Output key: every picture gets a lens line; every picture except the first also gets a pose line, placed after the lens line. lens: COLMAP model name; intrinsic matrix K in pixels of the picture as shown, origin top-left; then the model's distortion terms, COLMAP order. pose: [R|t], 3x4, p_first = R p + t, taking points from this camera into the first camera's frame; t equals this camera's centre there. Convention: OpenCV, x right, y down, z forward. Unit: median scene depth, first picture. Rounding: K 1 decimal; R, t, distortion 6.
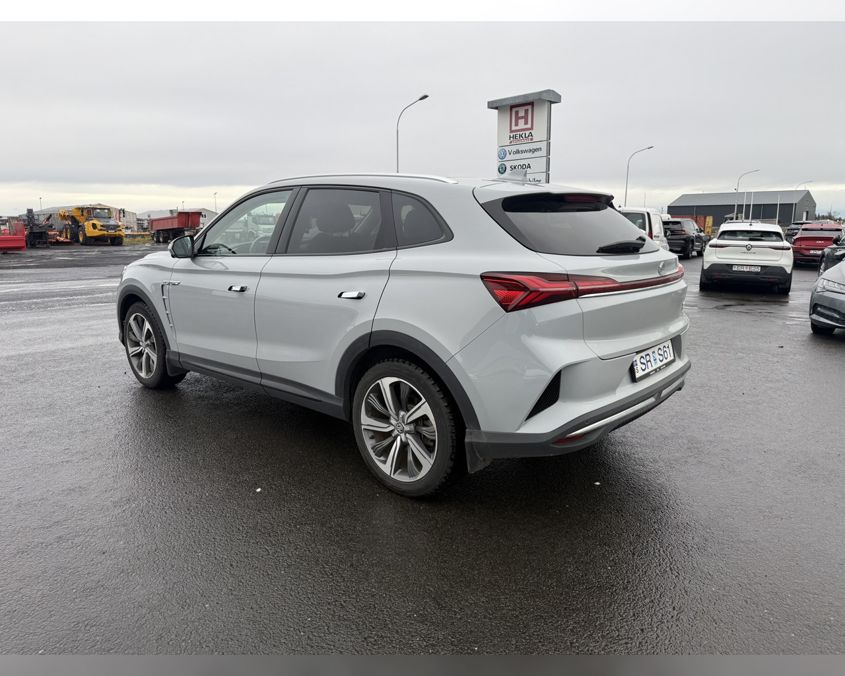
lens RADIAL K [[604.3, 0, 423.7], [0, 604.3, 344.1], [0, 0, 1]] dist [0.056285, -0.038176]
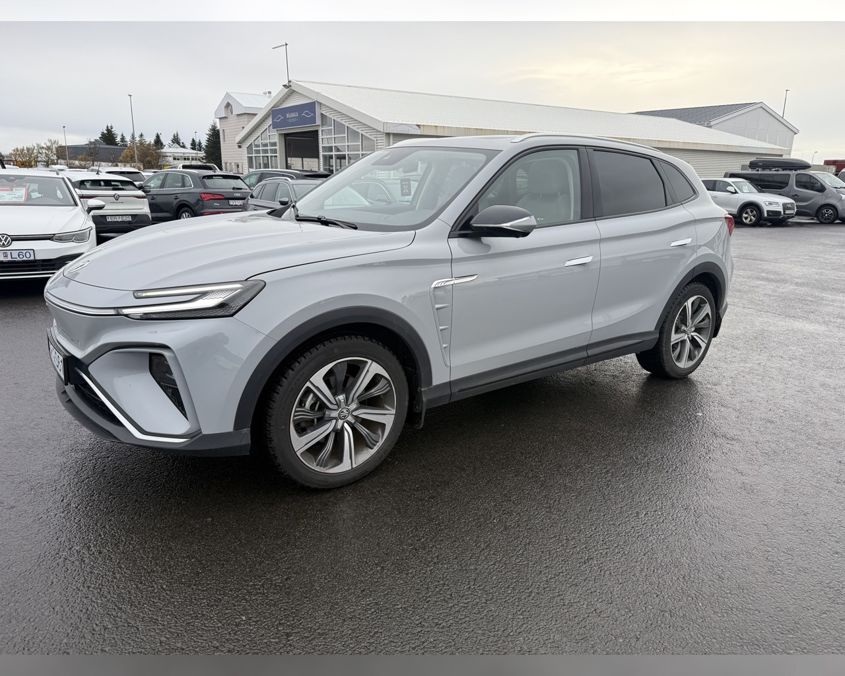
lens RADIAL K [[604.3, 0, 426.8], [0, 604.3, 336.8], [0, 0, 1]] dist [0.056285, -0.038176]
pose [[0.186336, -0.250928, 0.949902, -0.379398], [0.177663, 0.959502, 0.218612, -0.068001], [-0.966289, 0.128028, 0.223370, 0.318778]]
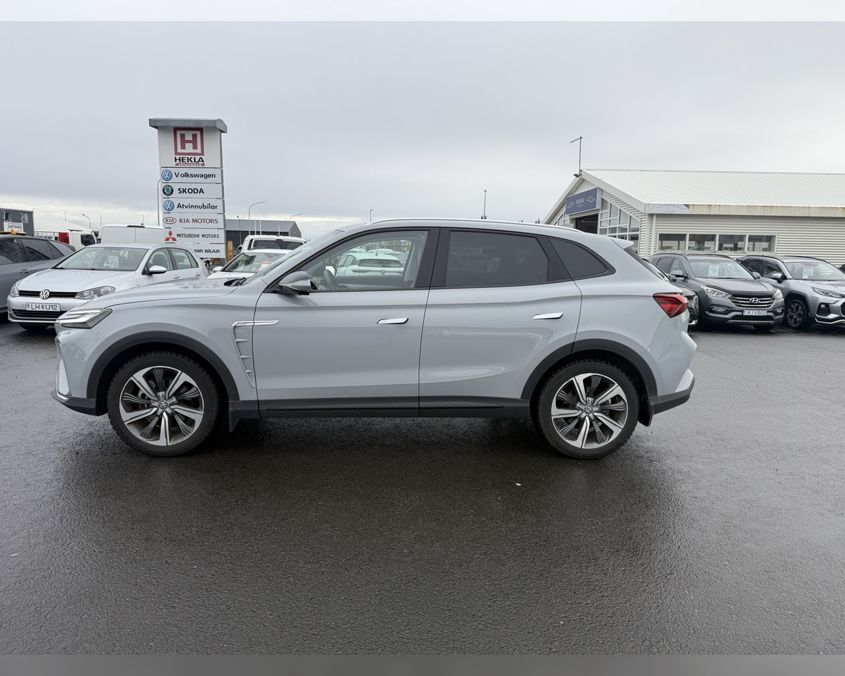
lens RADIAL K [[604.3, 0, 425.6], [0, 604.3, 338.0], [0, 0, 1]] dist [0.056285, -0.038176]
pose [[0.696083, -0.089224, 0.712396, -0.314130], [0.121293, 0.992600, 0.005803, -0.018963], [-0.707642, 0.082369, 0.701754, 0.071029]]
